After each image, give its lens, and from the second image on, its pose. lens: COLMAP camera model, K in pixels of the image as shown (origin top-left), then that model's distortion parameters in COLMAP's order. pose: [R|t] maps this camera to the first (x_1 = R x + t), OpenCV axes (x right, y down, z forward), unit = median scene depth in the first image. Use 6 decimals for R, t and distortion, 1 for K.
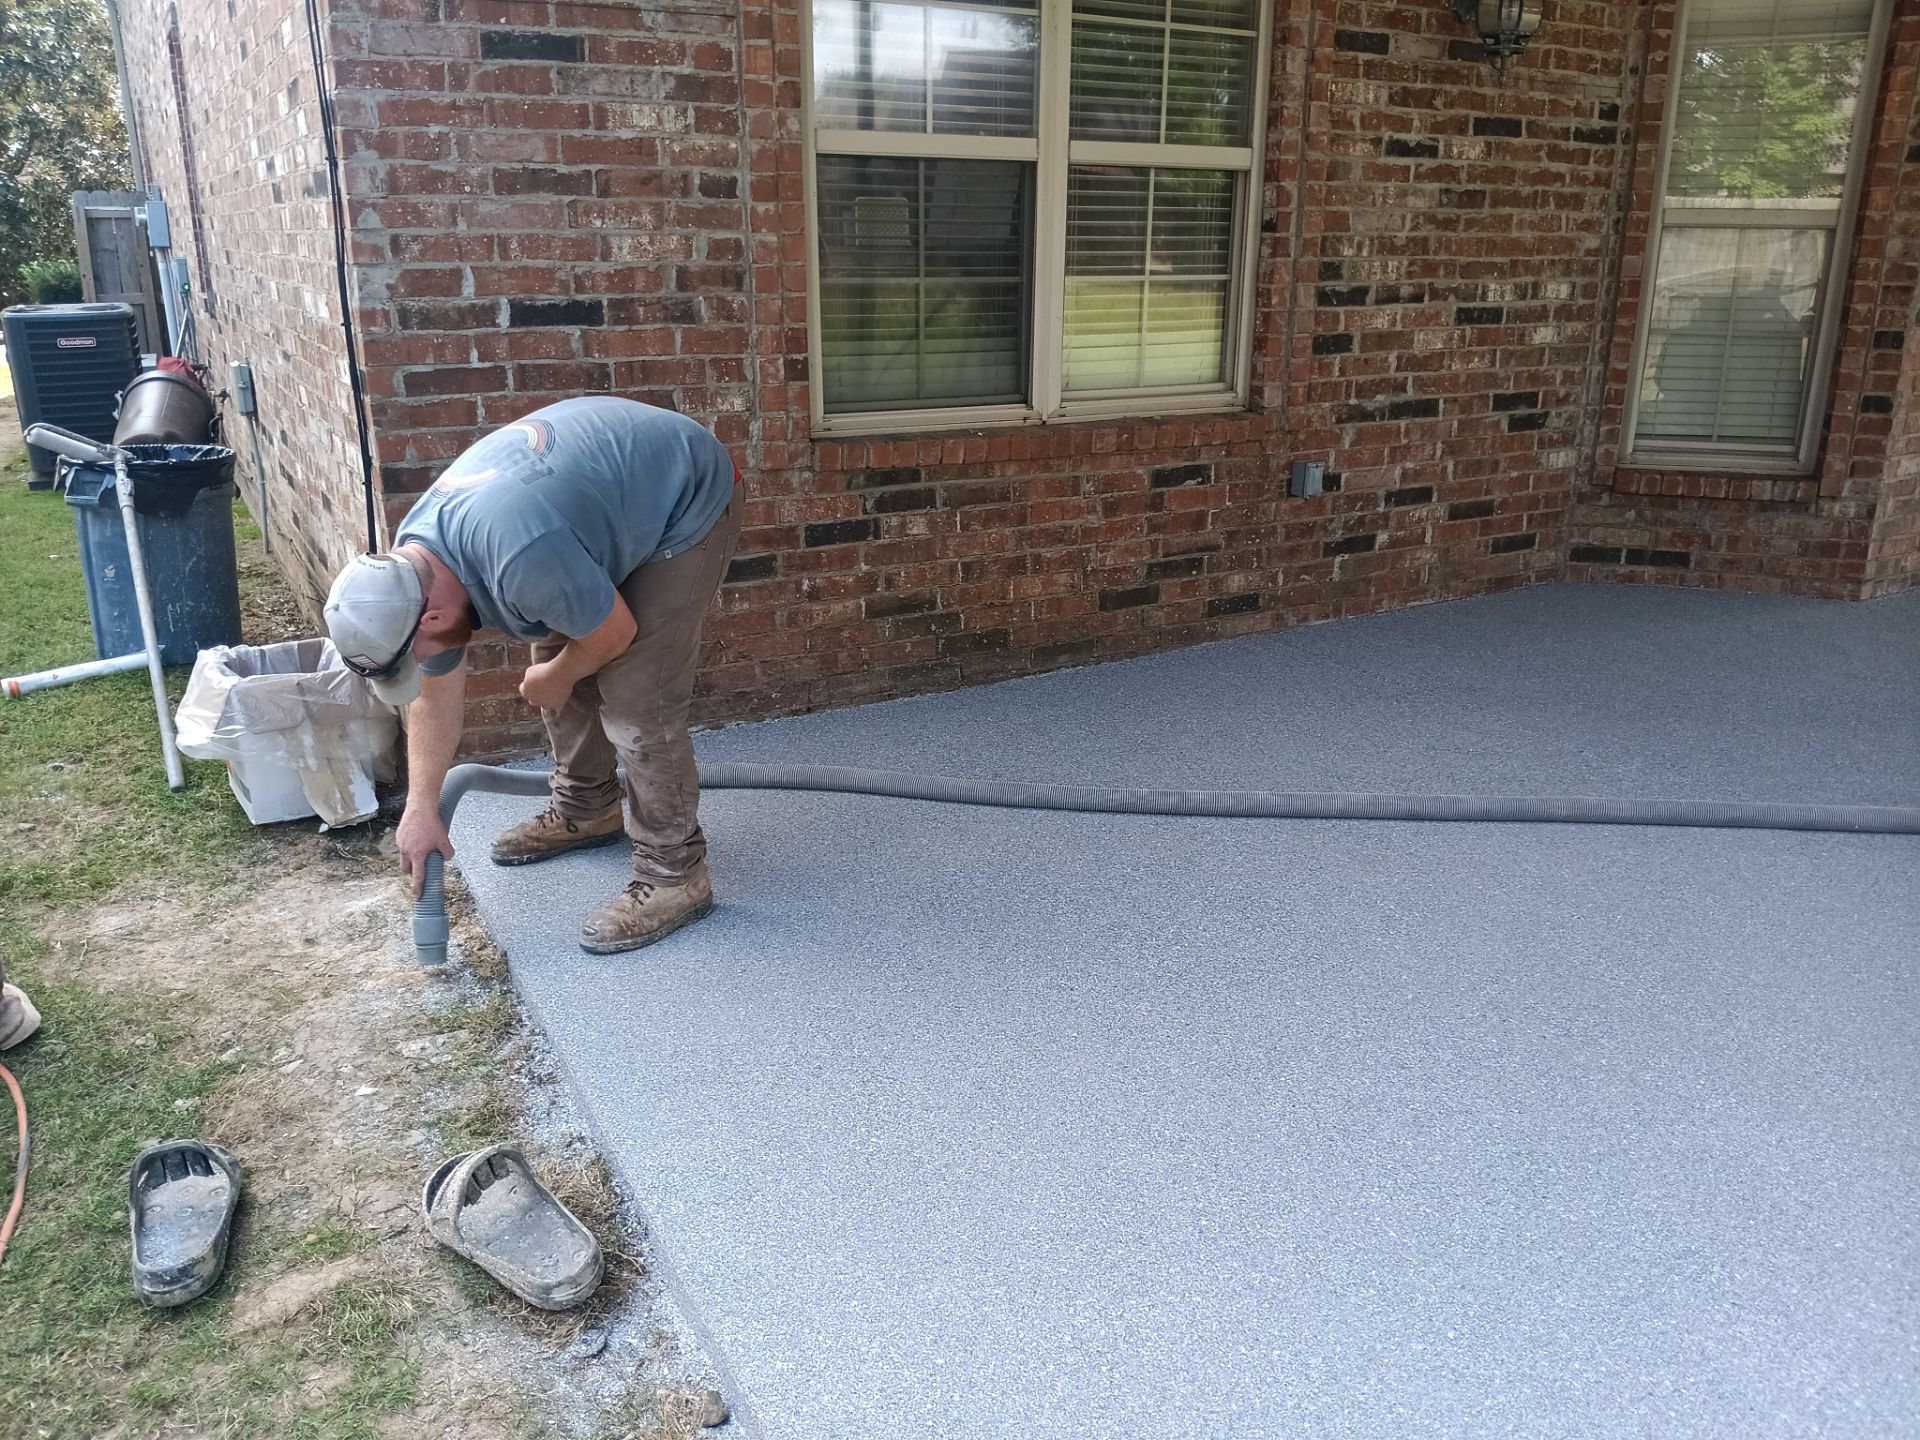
lens RADIAL K [[1453.1, 0, 977.1], [0, 1453.1, 712.7], [0, 0, 1]] dist [0.052076, -0.125725]
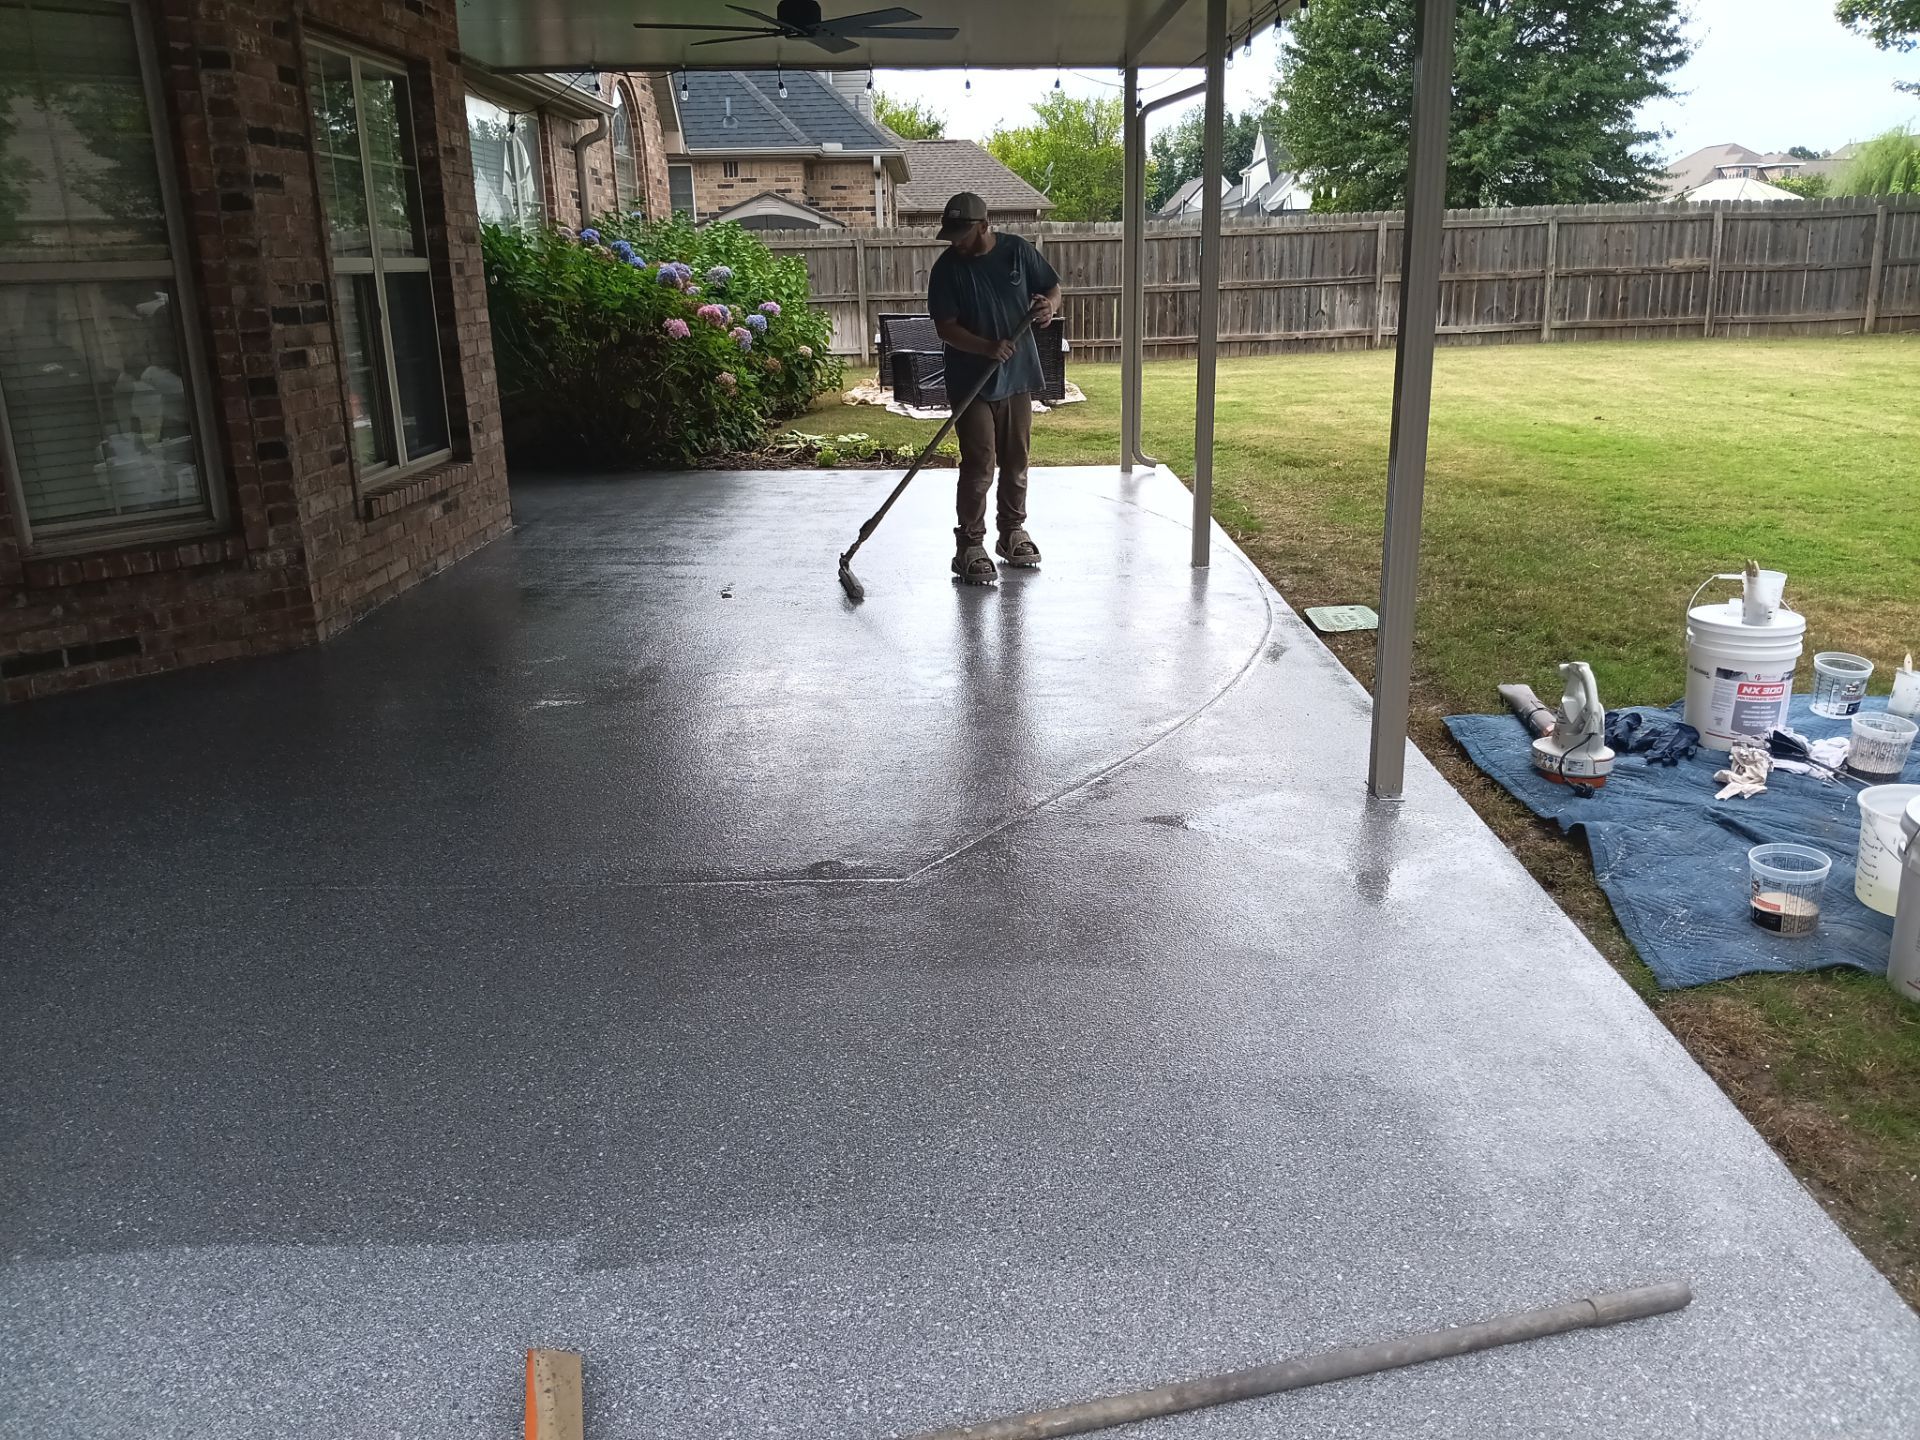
lens RADIAL K [[1453.1, 0, 980.0], [0, 1453.1, 729.0], [0, 0, 1]] dist [0.052076, -0.125725]
pose [[0.471118, -0.275730, 0.837867, -0.046253], [0.291609, 0.945163, 0.147073, -0.039705], [-0.832474, 0.175041, 0.525688, 0.106839]]
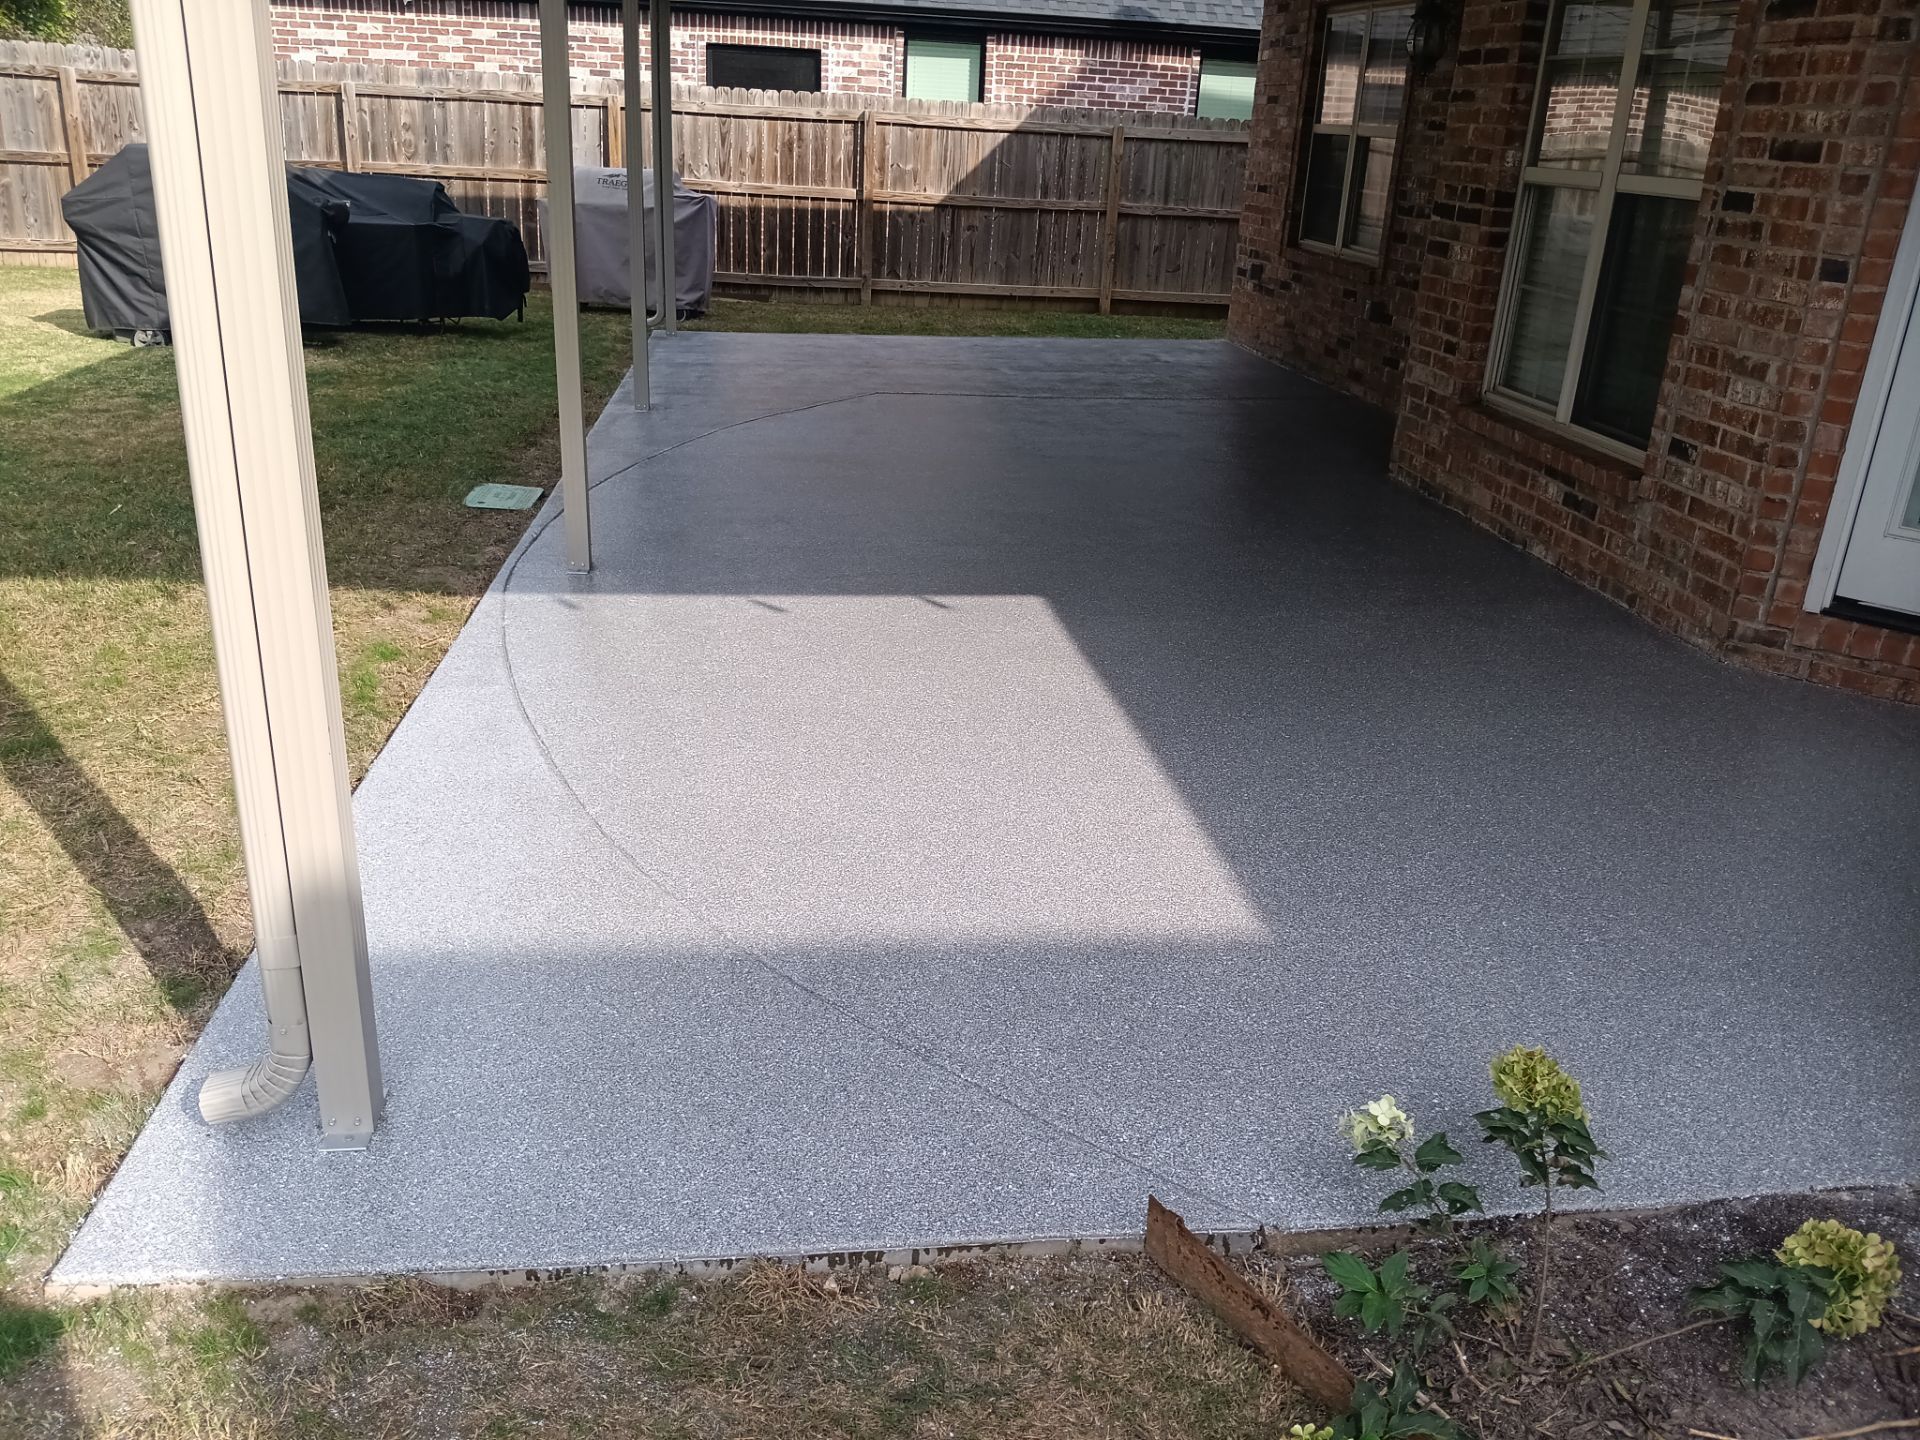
lens RADIAL K [[1453.1, 0, 933.0], [0, 1453.1, 706.8], [0, 0, 1]] dist [0.052076, -0.125725]
pose [[-0.384532, 0.322927, -0.864785, 2.095467], [-0.336118, 0.823527, 0.456977, -0.390496], [0.859744, 0.466392, -0.208130, 1.112735]]
